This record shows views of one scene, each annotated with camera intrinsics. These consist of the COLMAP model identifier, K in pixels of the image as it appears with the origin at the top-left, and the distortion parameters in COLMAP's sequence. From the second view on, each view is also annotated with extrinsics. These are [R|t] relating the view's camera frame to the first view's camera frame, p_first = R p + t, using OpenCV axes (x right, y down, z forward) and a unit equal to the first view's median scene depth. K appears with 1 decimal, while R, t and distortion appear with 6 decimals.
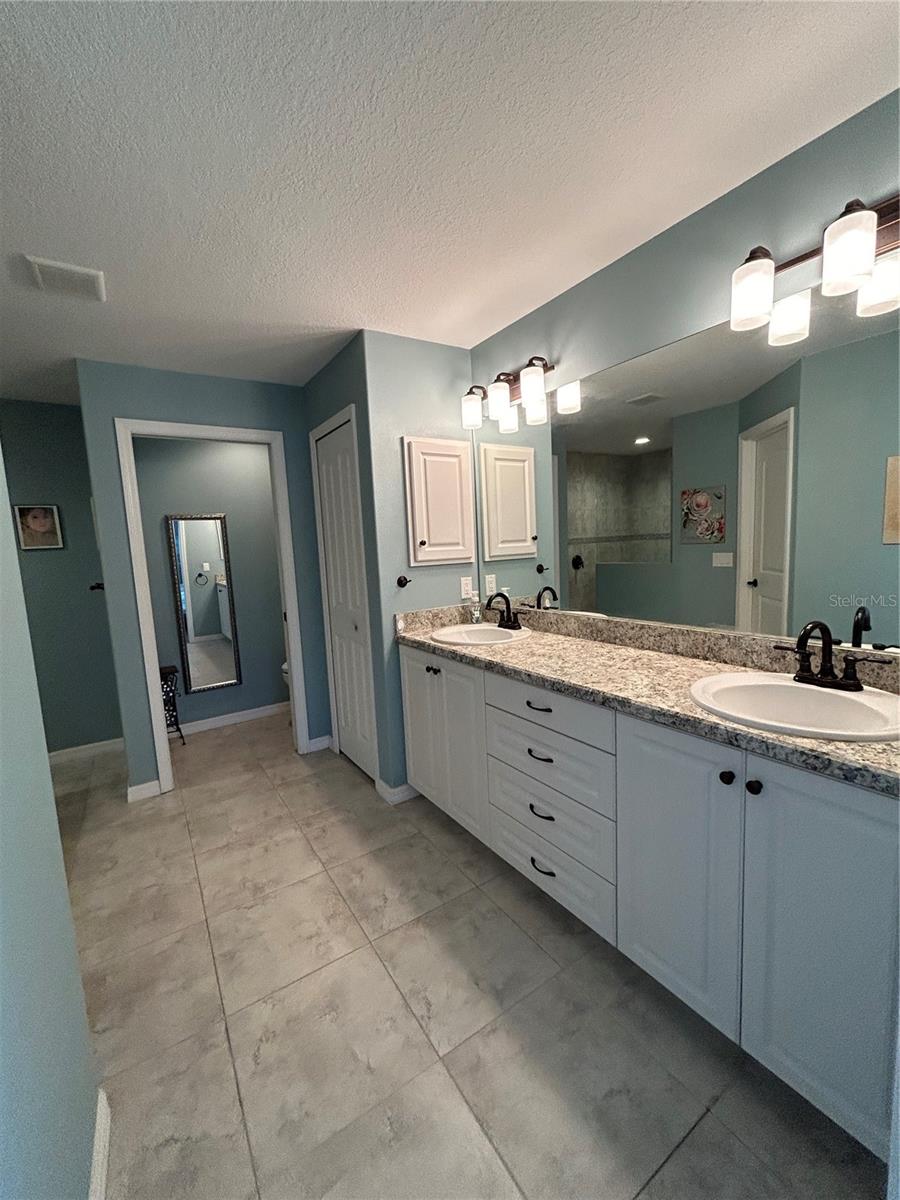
lens RADIAL K [[482.6, 0, 446.9], [0, 482.6, 600.0], [0, 0, 1]] dist [-0.000017, -0.000053]
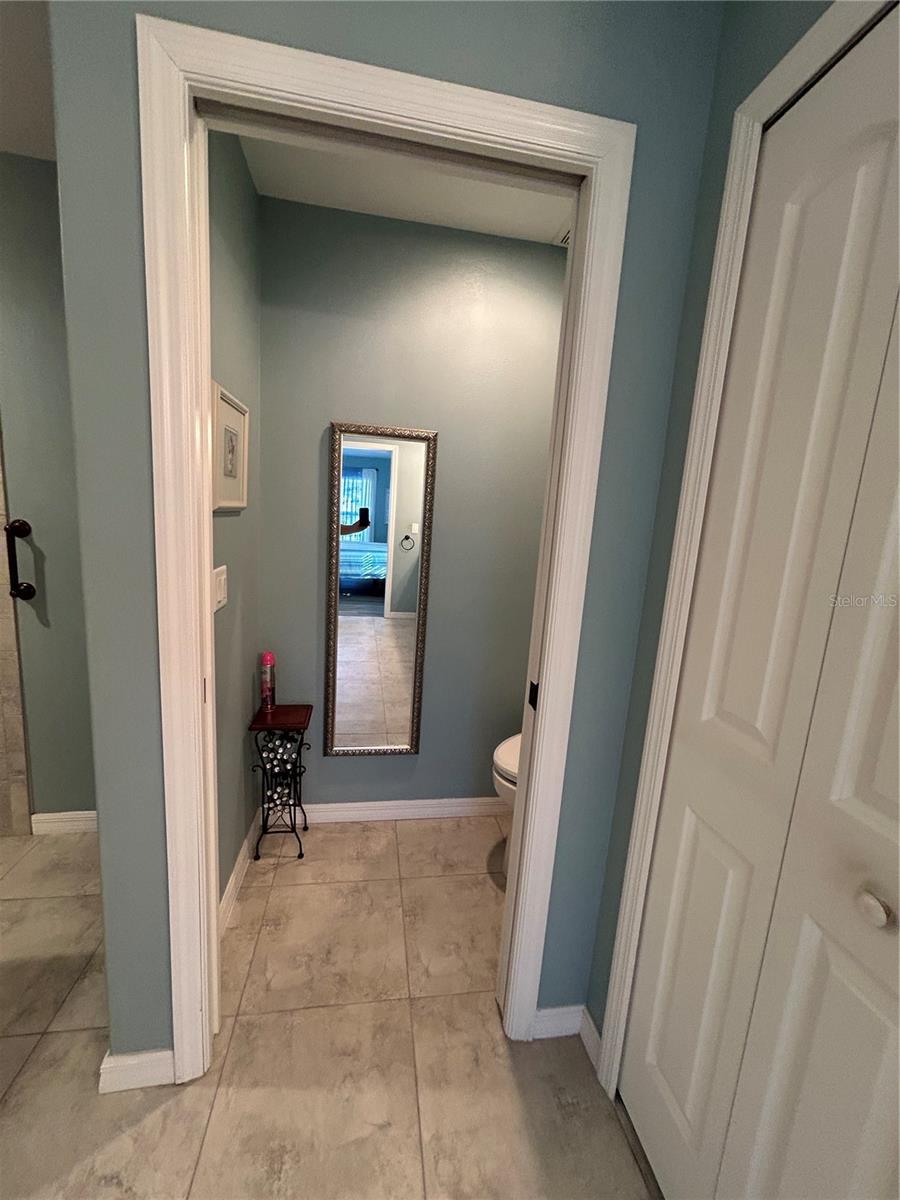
lens RADIAL K [[482.6, 0, 452.2], [0, 482.6, 598.5], [0, 0, 1]] dist [-0.000017, -0.000053]
pose [[0.908593, 0.171924, -0.380659, -0.233580], [-0.154176, 0.985047, 0.076893, -0.049196], [0.388186, -0.011176, 0.921513, 0.564989]]
